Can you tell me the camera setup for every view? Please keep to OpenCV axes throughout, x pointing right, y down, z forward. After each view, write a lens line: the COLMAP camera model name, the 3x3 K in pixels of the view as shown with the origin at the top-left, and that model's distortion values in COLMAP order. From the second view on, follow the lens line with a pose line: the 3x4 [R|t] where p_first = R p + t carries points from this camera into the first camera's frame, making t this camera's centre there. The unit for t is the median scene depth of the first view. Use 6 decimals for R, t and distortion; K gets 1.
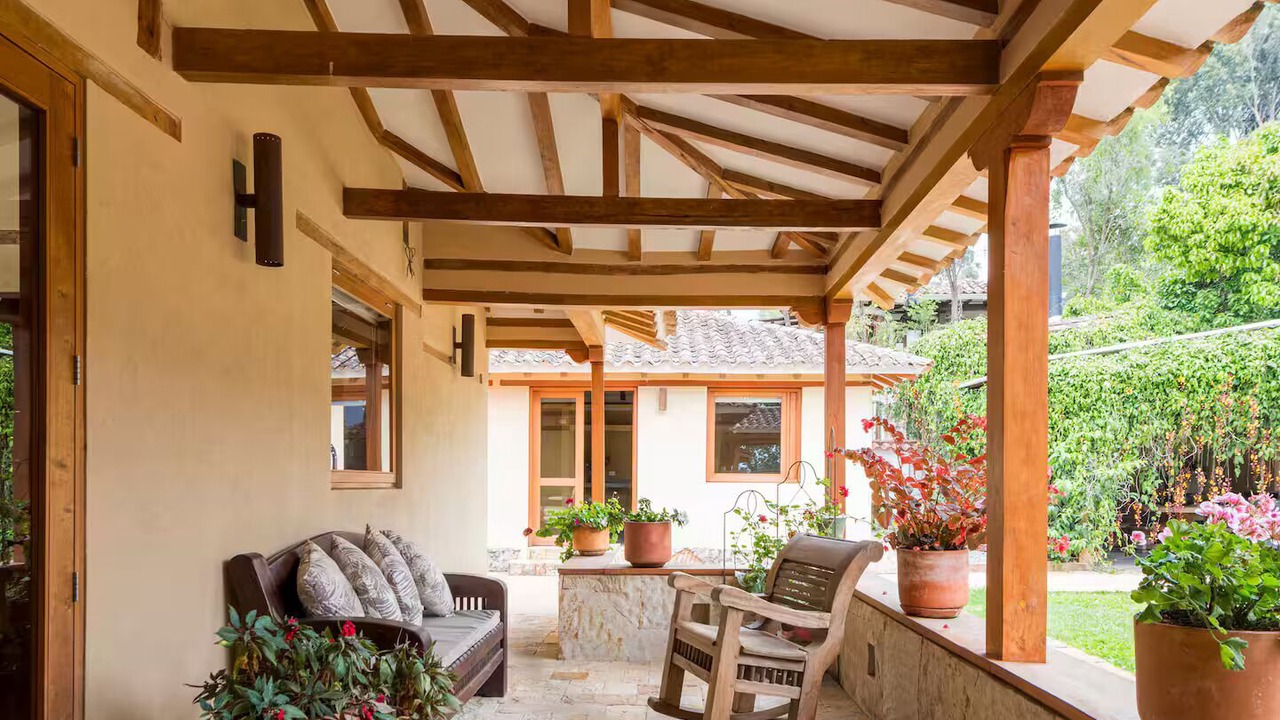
lens RADIAL K [[879.0, 0, 642.6], [0, 879.0, 488.6], [0, 0, 1]] dist [-0.003529, -0.003270]
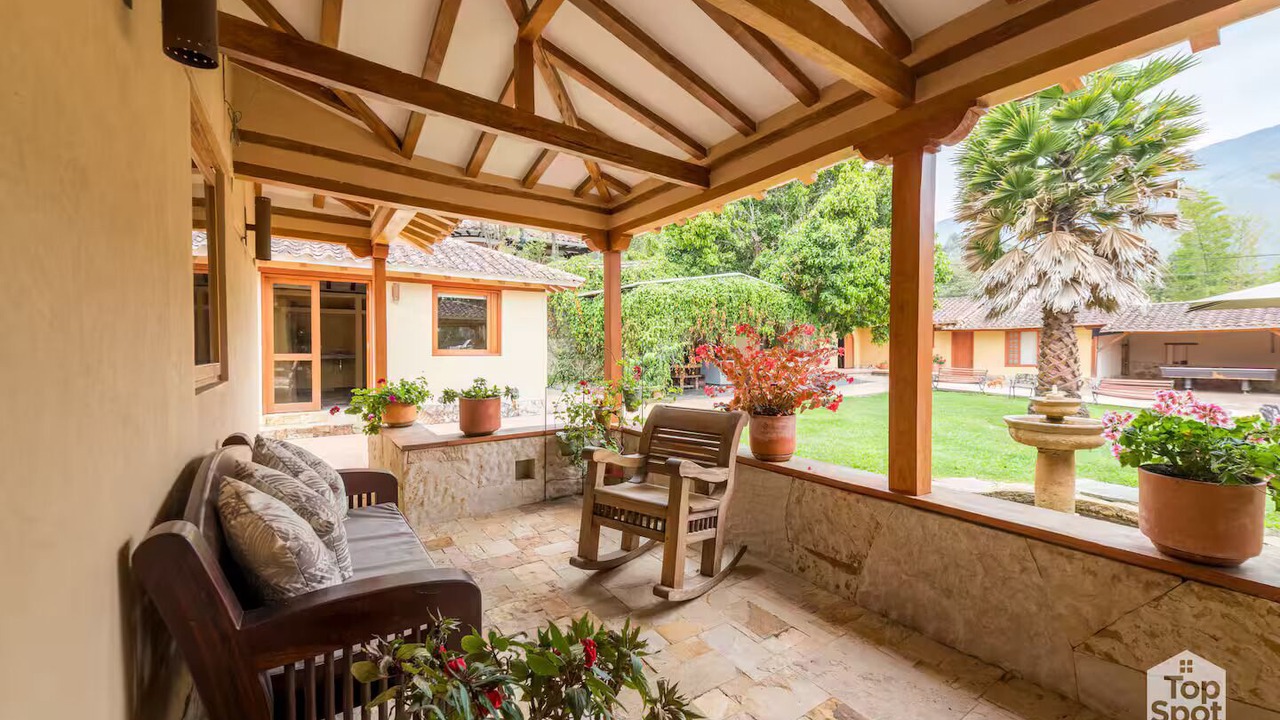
lens RADIAL K [[505.5, 0, 663.4], [0, 505.5, 357.5], [0, 0, 1]] dist [-0.000953, -0.000500]
pose [[0.783361, -0.012842, 0.621434, -0.228414], [0.004272, 0.999874, 0.015278, -0.026487], [-0.621552, -0.009313, 0.783317, 0.302619]]
